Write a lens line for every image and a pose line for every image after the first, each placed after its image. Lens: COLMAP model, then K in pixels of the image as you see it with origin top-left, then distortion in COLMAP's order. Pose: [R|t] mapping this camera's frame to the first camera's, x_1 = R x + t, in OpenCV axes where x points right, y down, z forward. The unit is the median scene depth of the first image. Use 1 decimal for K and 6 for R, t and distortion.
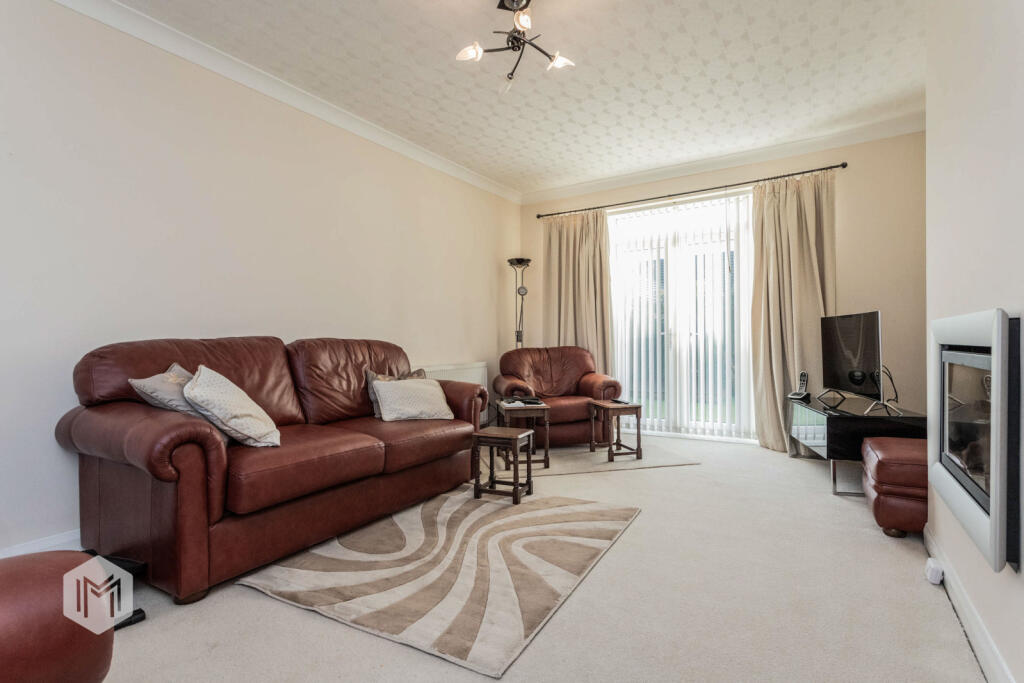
lens RADIAL K [[488.6, 0, 504.4], [0, 488.6, 342.4], [0, 0, 1]] dist [-0.001251, 0.001968]
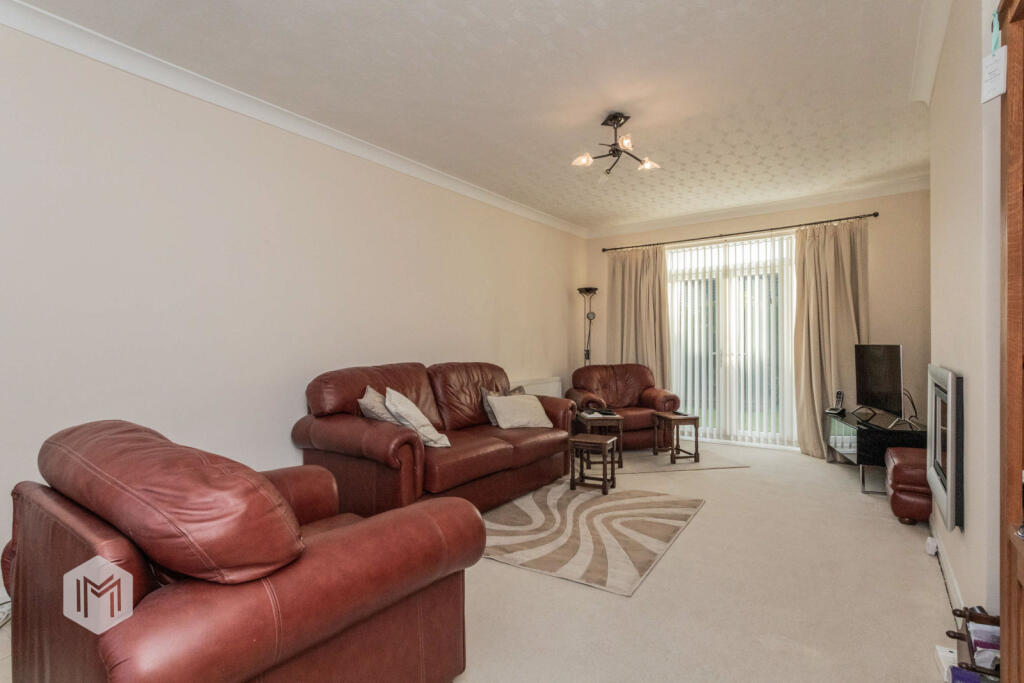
lens RADIAL K [[488.6, 0, 511.6], [0, 488.6, 342.7], [0, 0, 1]] dist [-0.001251, 0.001968]
pose [[0.998446, 0.004597, -0.055532, -0.136420], [-0.004890, 0.999975, -0.005135, -0.054704], [0.055507, 0.005398, 0.998444, -0.267749]]
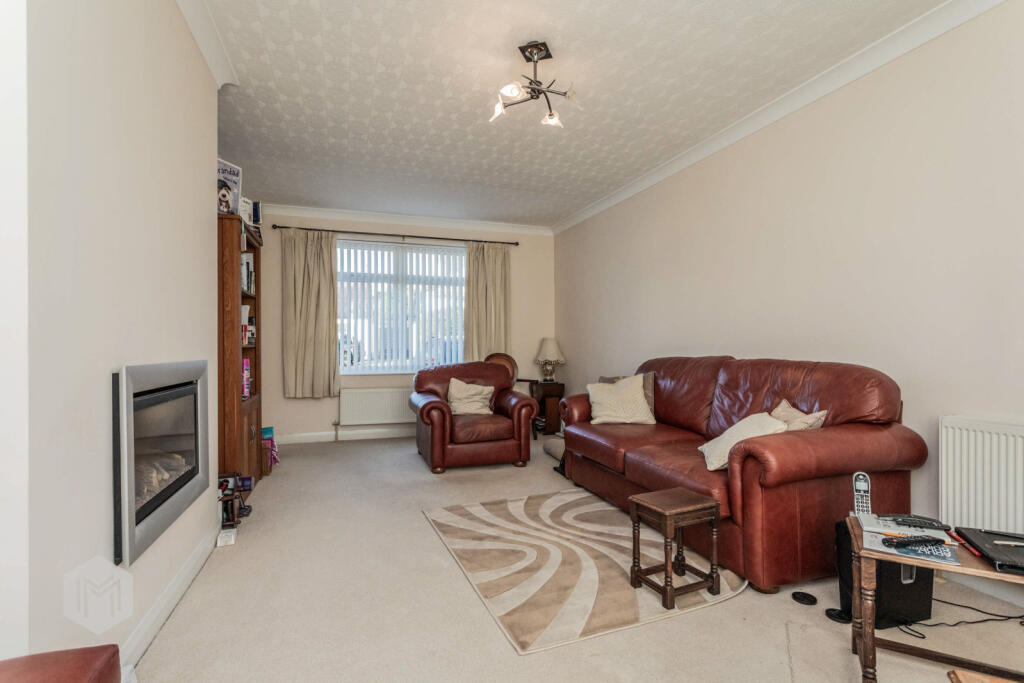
lens RADIAL K [[488.6, 0, 505.9], [0, 488.6, 345.6], [0, 0, 1]] dist [-0.001251, 0.001968]
pose [[-0.618808, 0.007246, -0.785509, 0.663512], [0.007661, 0.999966, 0.003189, -0.035976], [0.785505, -0.004044, -0.618842, 1.179009]]
